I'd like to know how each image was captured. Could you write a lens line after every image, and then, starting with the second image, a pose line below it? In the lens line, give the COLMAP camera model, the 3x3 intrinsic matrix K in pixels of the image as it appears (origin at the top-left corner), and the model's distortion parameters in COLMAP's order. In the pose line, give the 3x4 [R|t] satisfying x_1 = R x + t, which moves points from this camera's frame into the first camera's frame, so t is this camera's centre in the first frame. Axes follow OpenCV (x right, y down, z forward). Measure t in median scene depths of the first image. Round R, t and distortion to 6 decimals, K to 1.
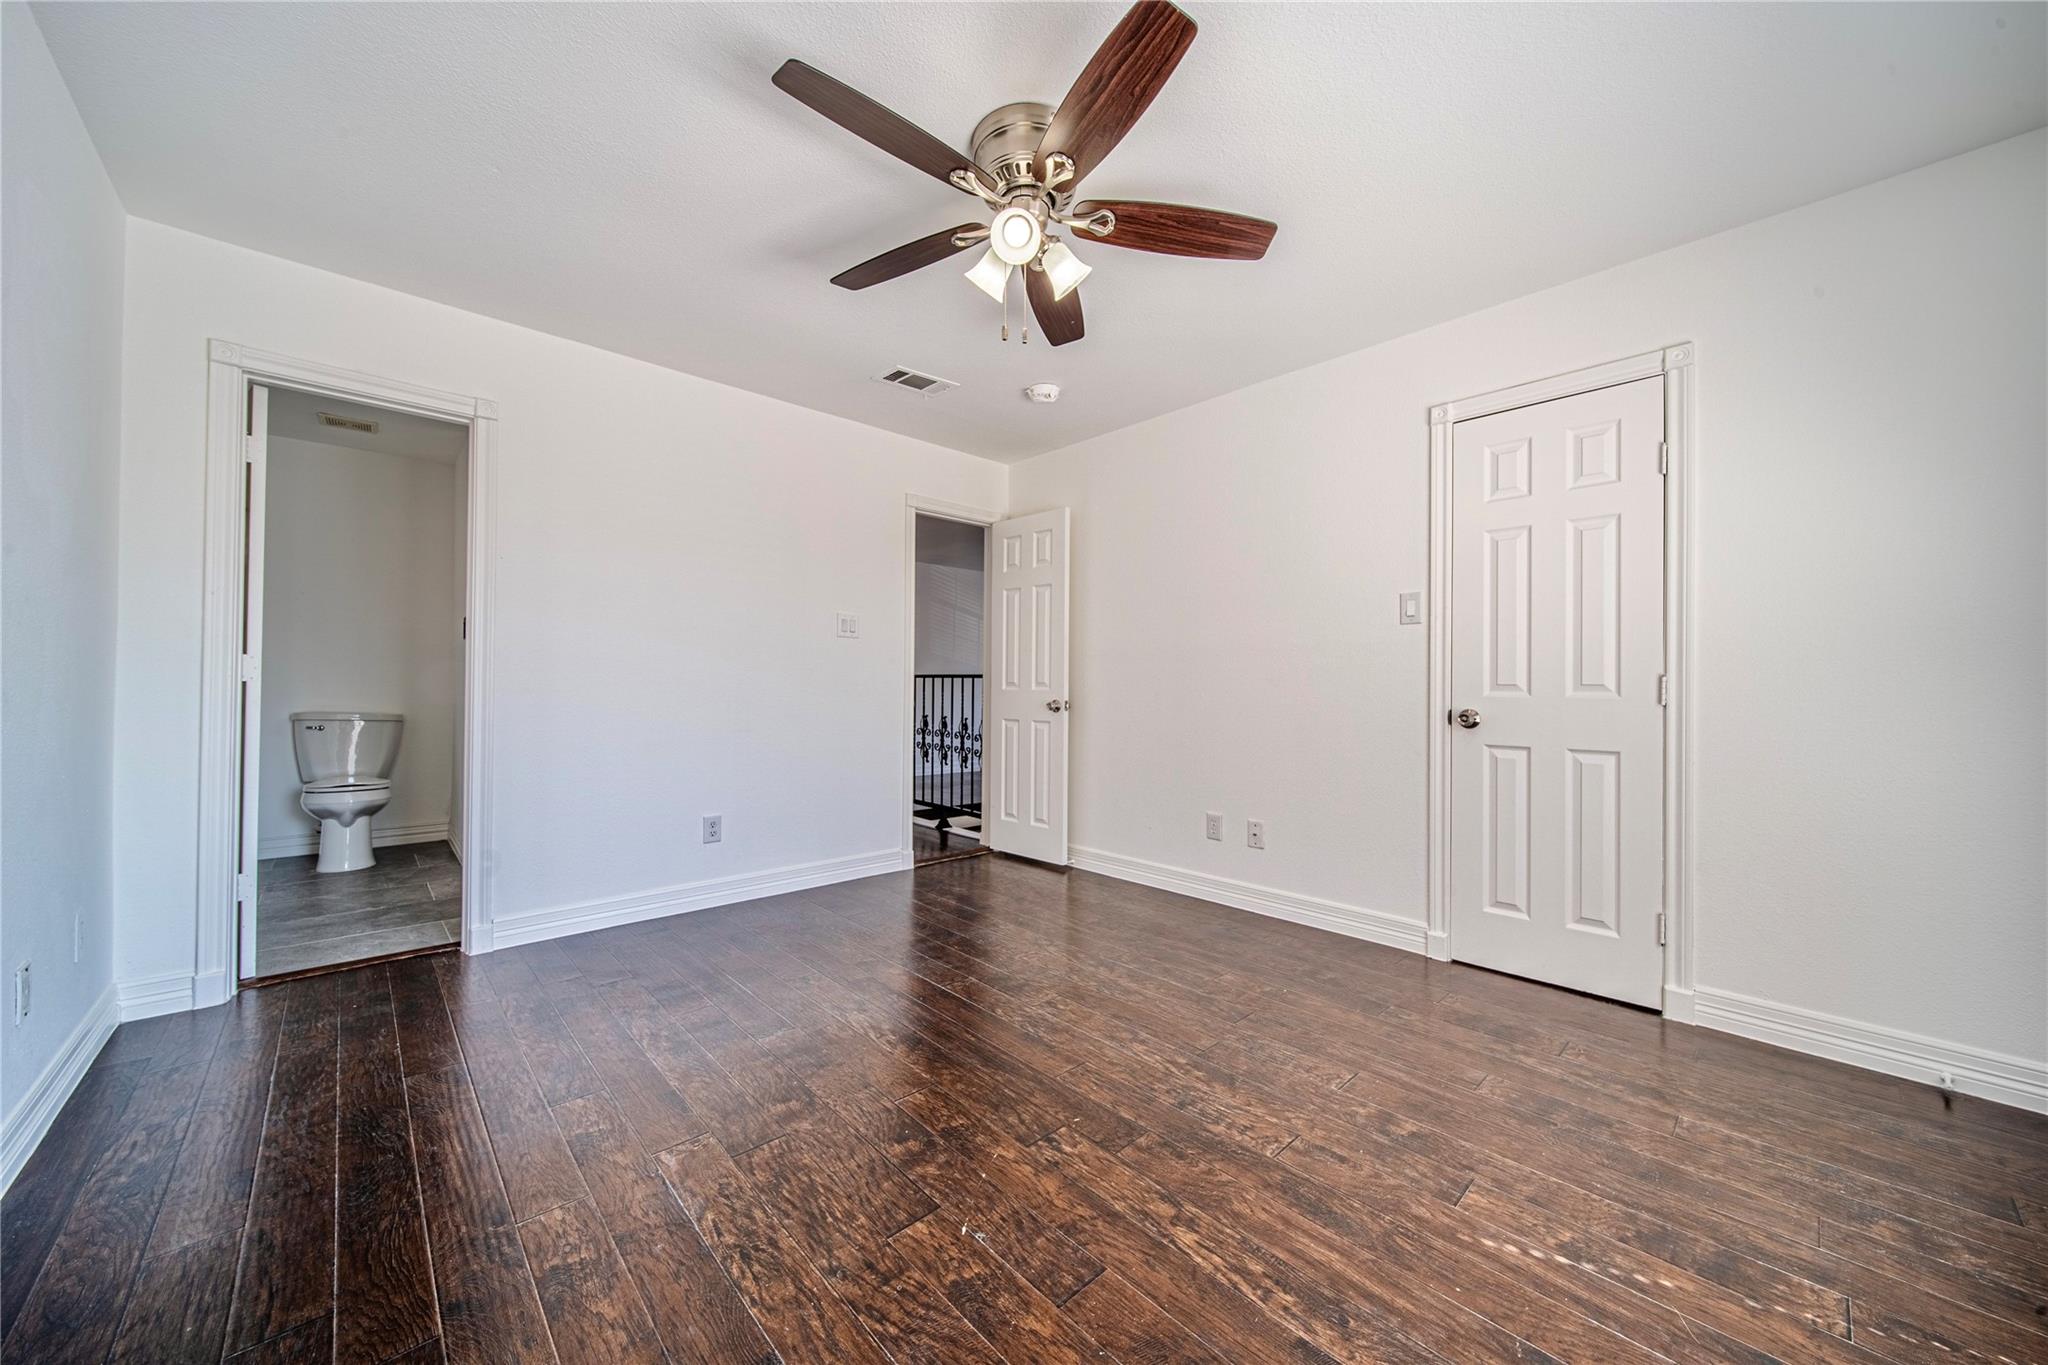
lens RADIAL K [[747.0, 0, 1024.0], [0, 747.0, 682.5], [0, 0, 1]] dist [0.000332, 0.000020]
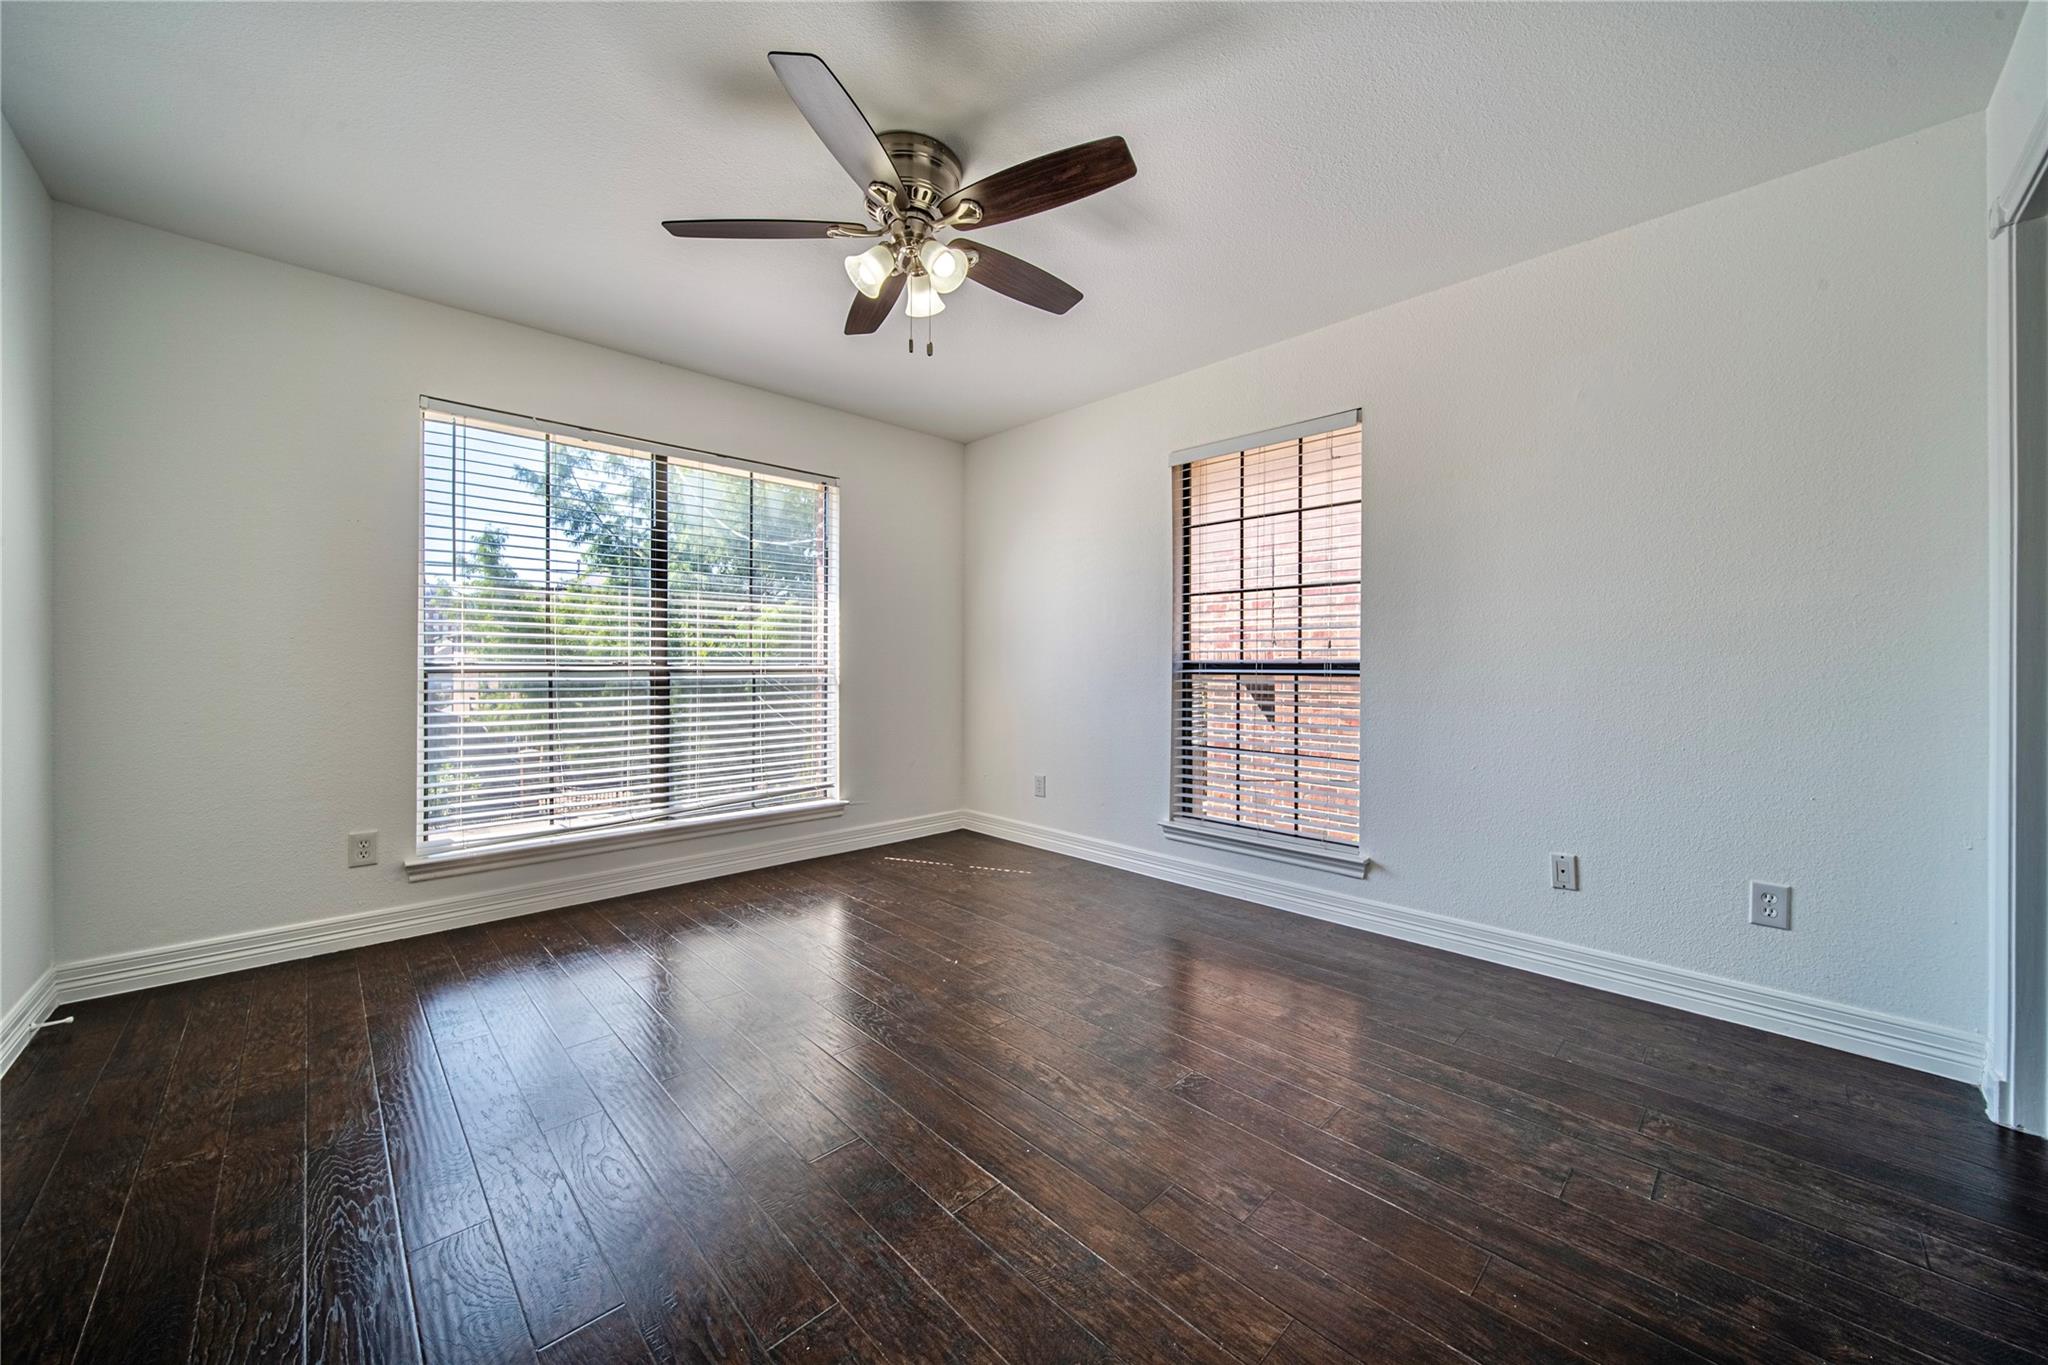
lens RADIAL K [[747.0, 0, 1024.0], [0, 747.0, 682.5], [0, 0, 1]] dist [0.000332, 0.000020]
pose [[-0.999731, -0.010311, -0.020770, -0.166693], [-0.010540, 0.999885, 0.010921, 0.013096], [0.020655, 0.011137, -0.999725, 2.353097]]
